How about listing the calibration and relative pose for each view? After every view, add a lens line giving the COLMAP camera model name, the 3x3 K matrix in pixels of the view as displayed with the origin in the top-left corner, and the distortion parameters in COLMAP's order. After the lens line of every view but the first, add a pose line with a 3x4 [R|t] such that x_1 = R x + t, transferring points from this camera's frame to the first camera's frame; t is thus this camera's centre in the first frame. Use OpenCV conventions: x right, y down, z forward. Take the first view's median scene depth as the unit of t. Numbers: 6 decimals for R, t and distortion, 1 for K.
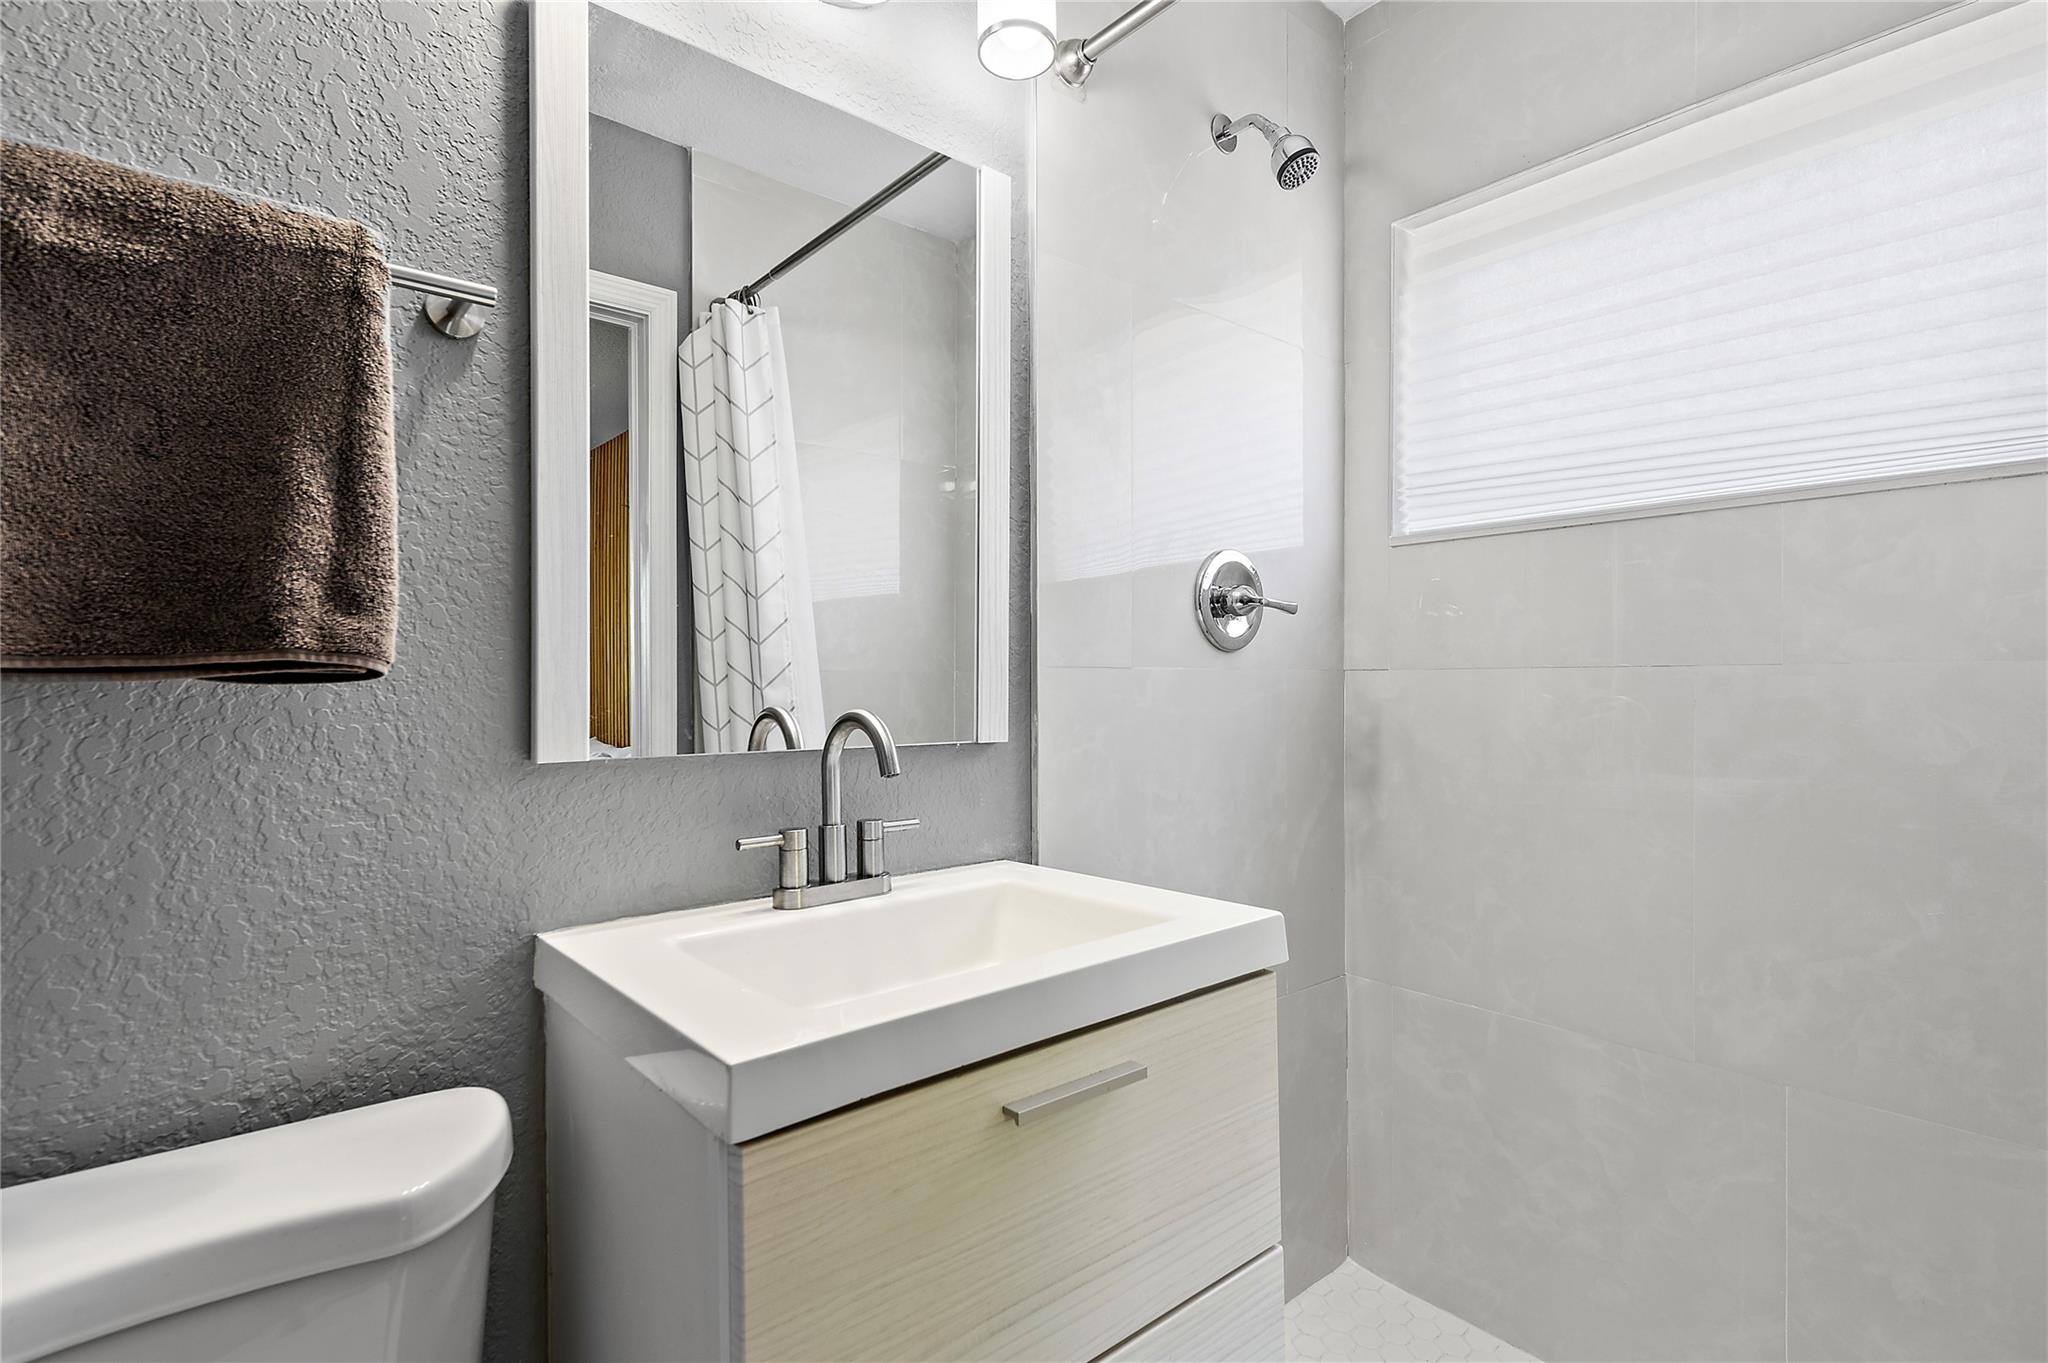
lens RADIAL K [[967.1, 0, 1032.0], [0, 967.1, 684.7], [0, 0, 1]] dist [0.026226, -0.011018]
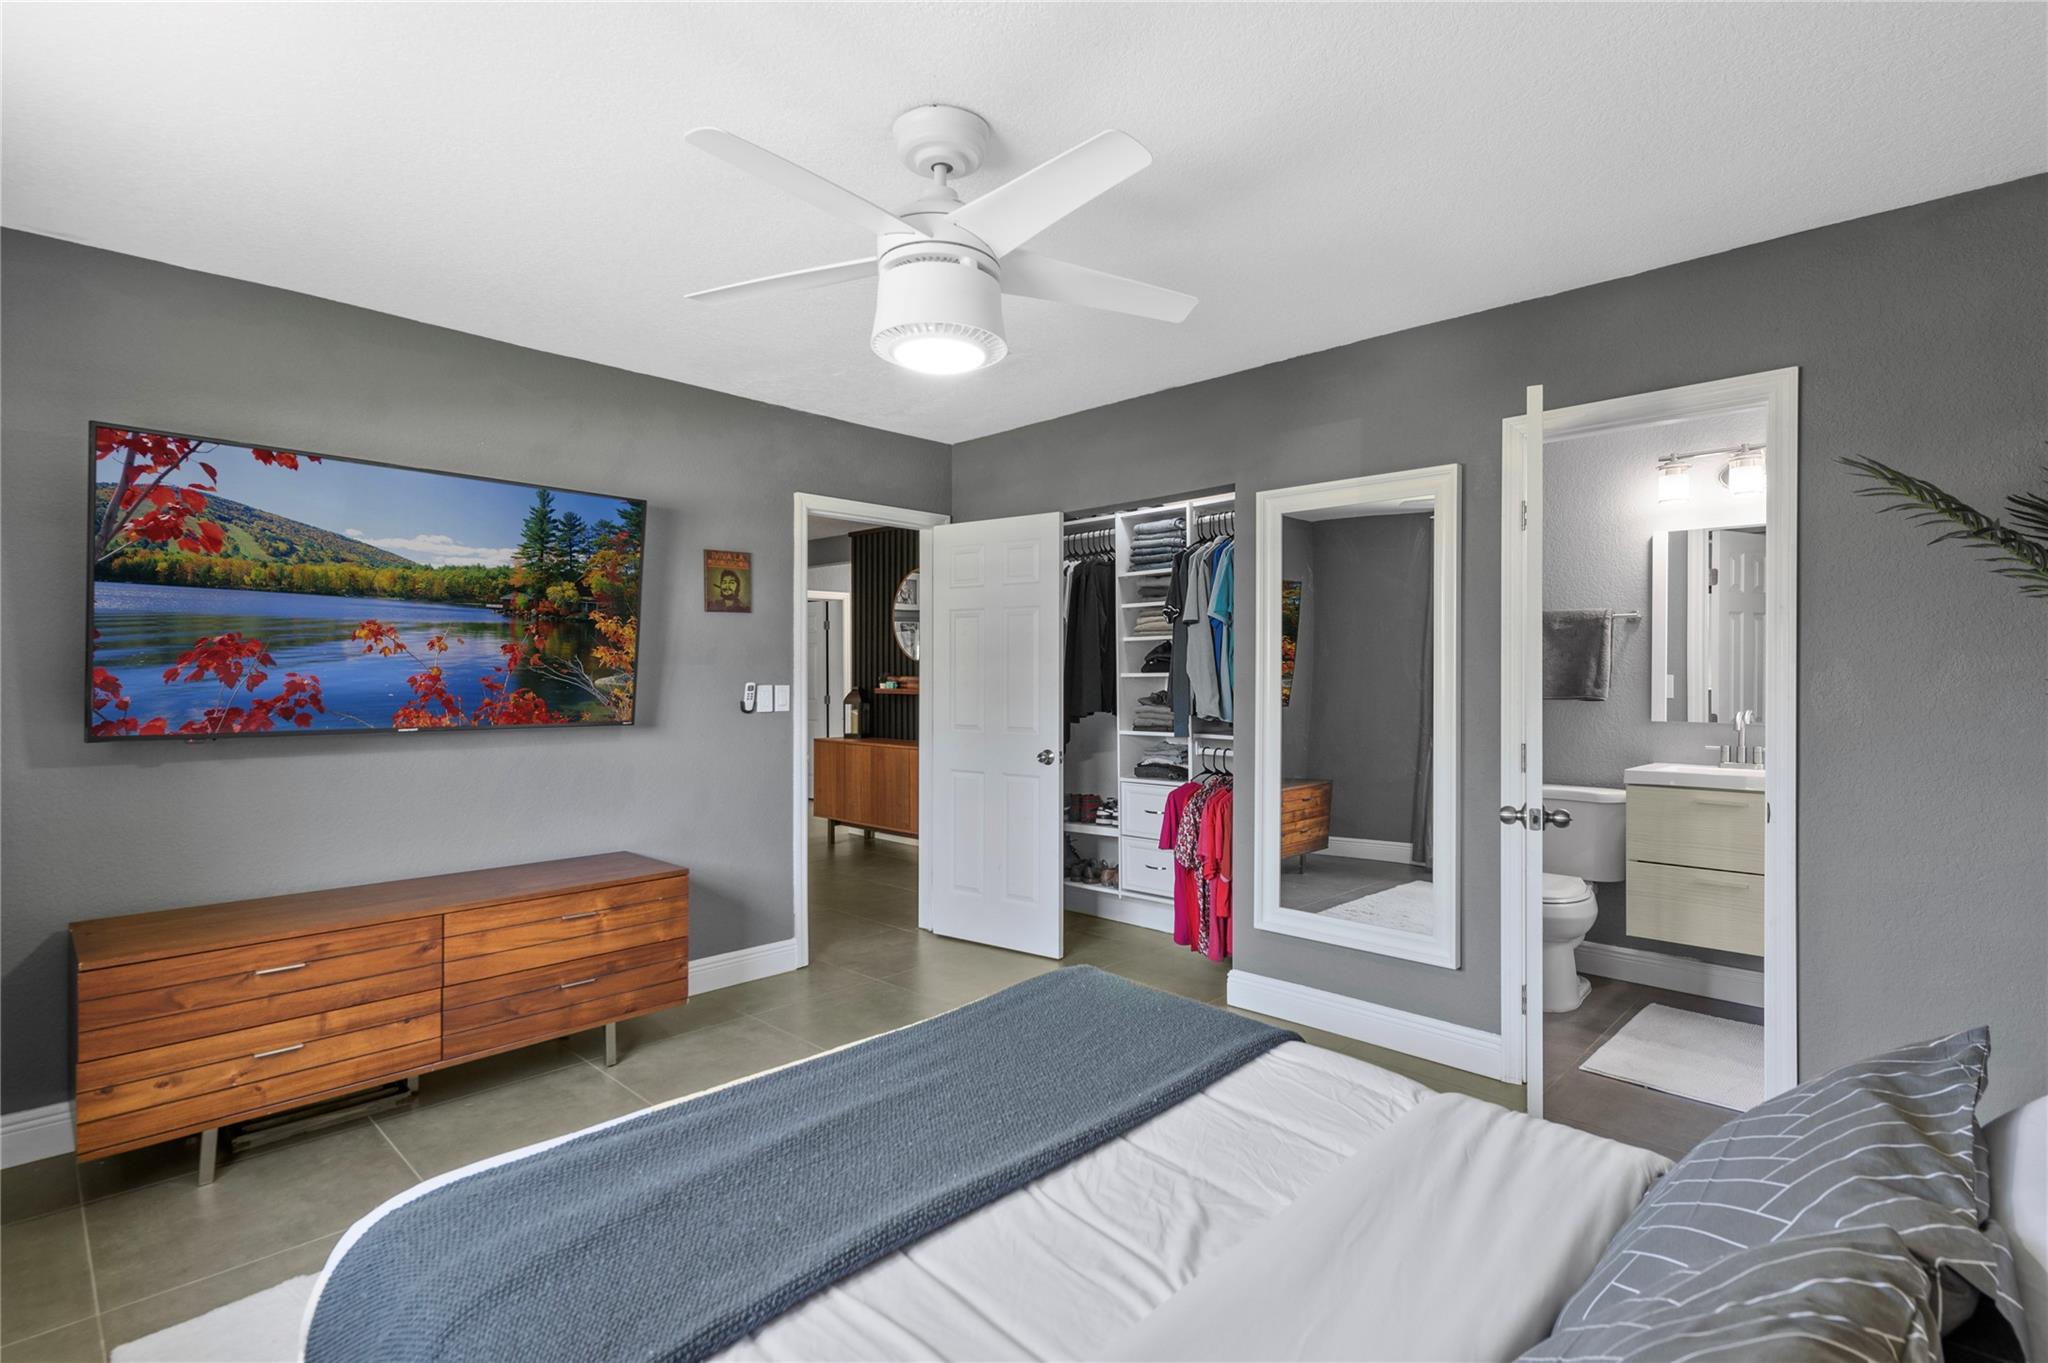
lens RADIAL K [[967.1, 0, 1032.0], [0, 967.1, 684.7], [0, 0, 1]] dist [0.026226, -0.011018]
pose [[0.073731, 0.003335, -0.997273, 4.218261], [-0.001806, 0.999993, 0.003210, -0.100909], [0.997277, 0.001565, 0.073736, -2.376209]]
